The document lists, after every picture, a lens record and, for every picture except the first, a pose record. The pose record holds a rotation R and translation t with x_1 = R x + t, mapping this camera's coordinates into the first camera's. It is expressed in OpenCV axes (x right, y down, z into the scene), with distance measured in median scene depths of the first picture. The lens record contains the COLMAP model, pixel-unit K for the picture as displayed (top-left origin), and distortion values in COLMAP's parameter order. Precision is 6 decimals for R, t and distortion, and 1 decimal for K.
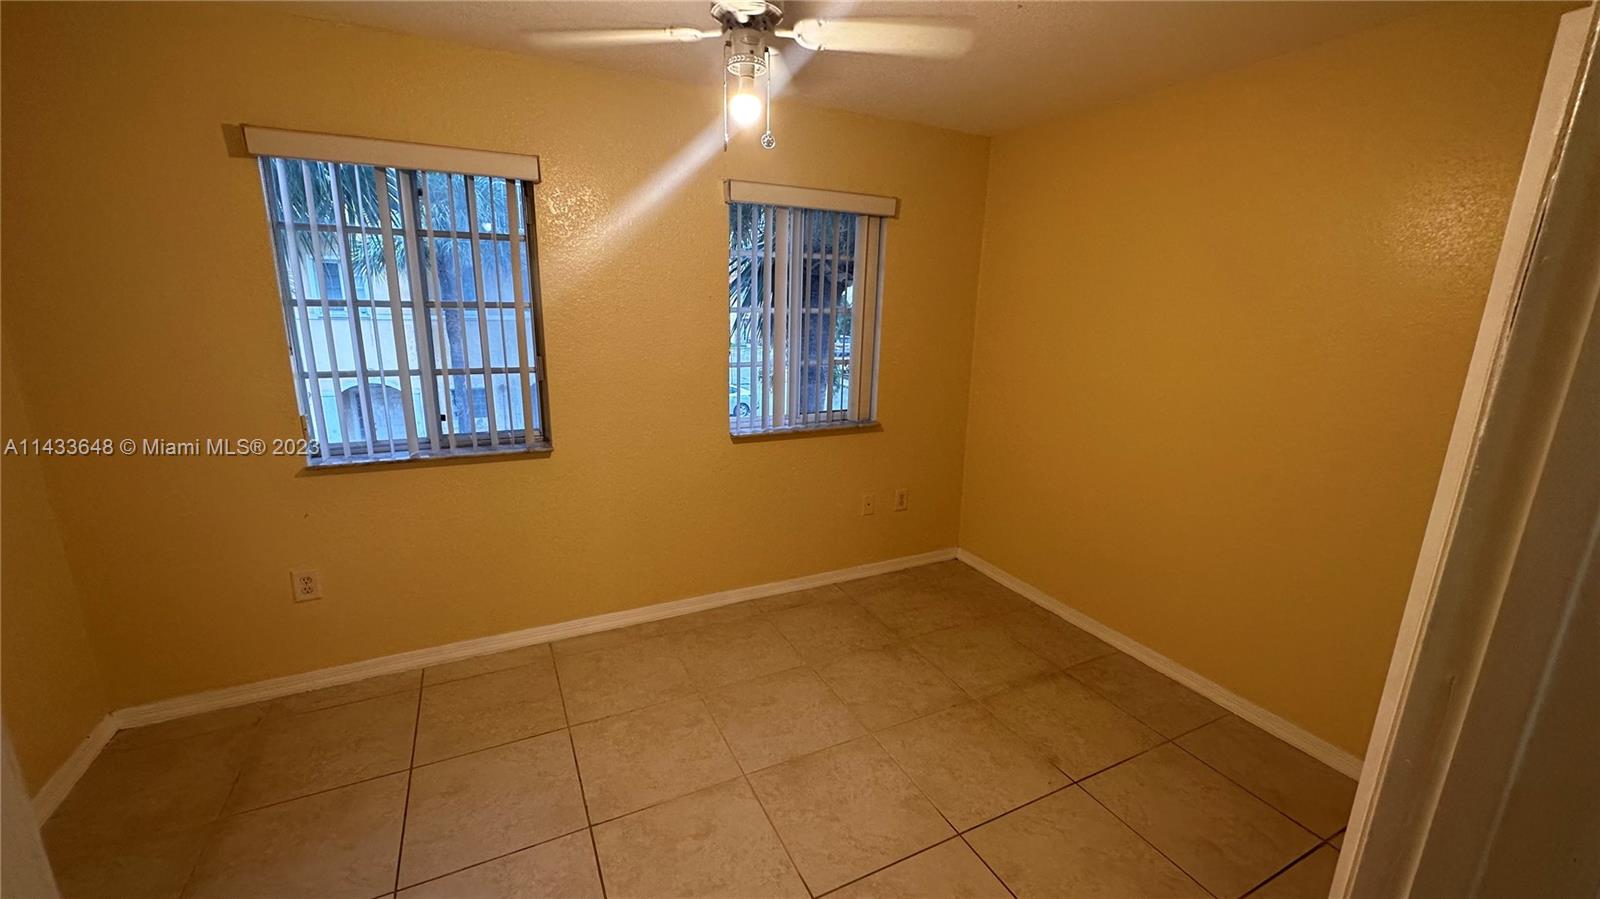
lens RADIAL K [[639.2, 0, 800.0], [0, 639.2, 449.5], [0, 0, 1]] dist [0.001425, 0.000043]
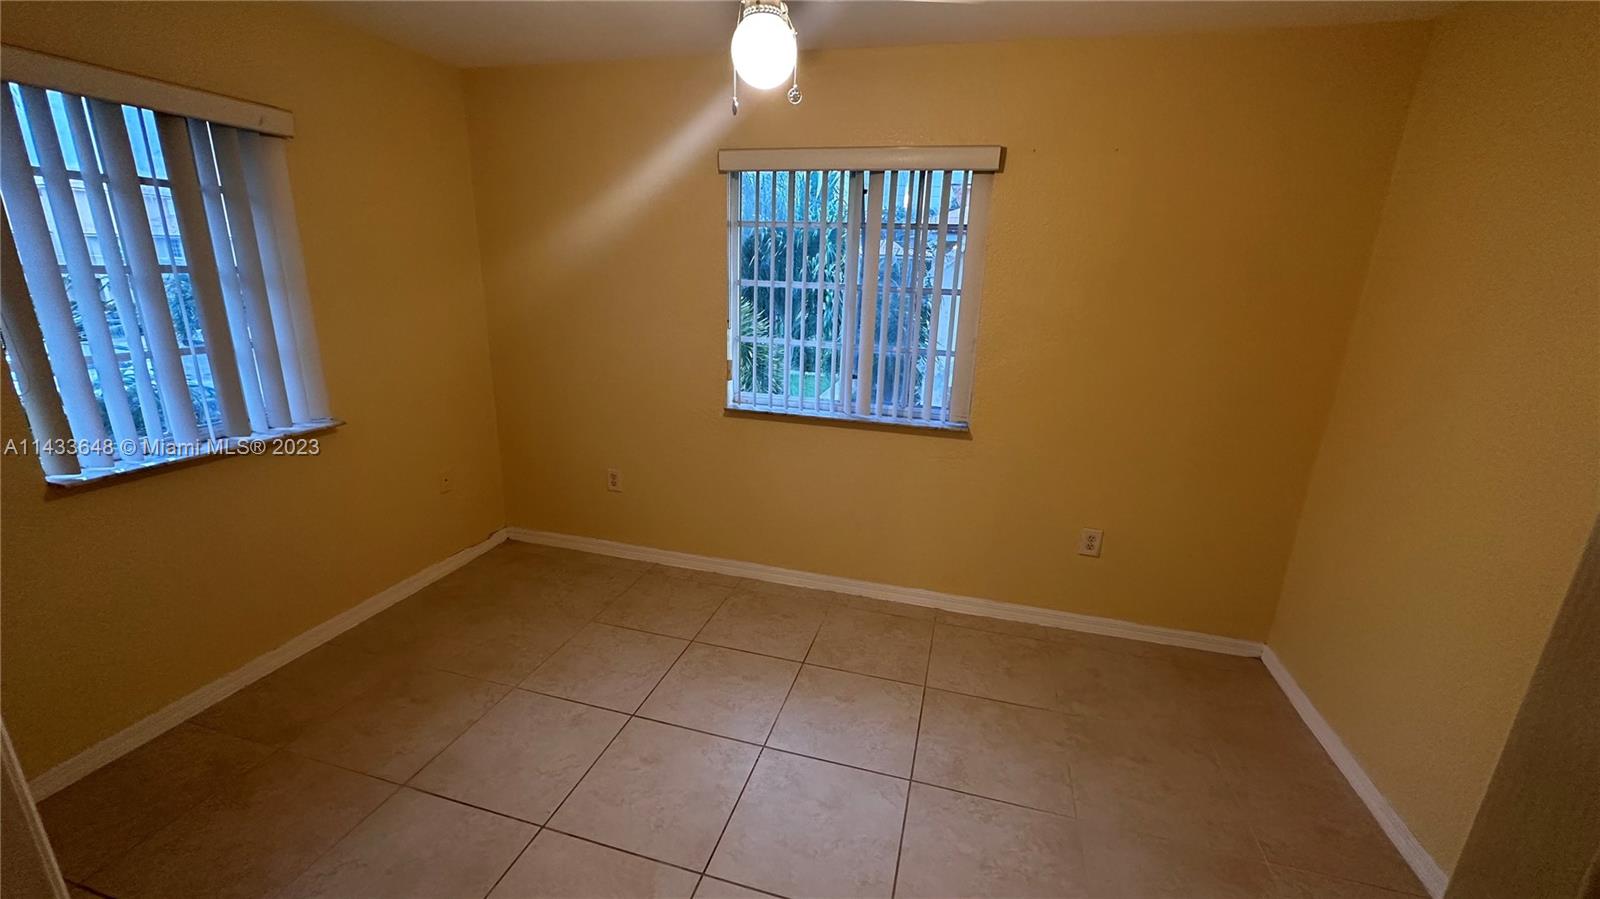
lens RADIAL K [[630.4, 0, 800.5], [0, 630.4, 457.8], [0, 0, 1]] dist [0.000050, -0.000005]
pose [[0.739255, 0.191866, -0.645515, 0.460504], [-0.170605, 0.980642, 0.096097, -0.044127], [0.651457, 0.039088, 0.757678, 0.231156]]
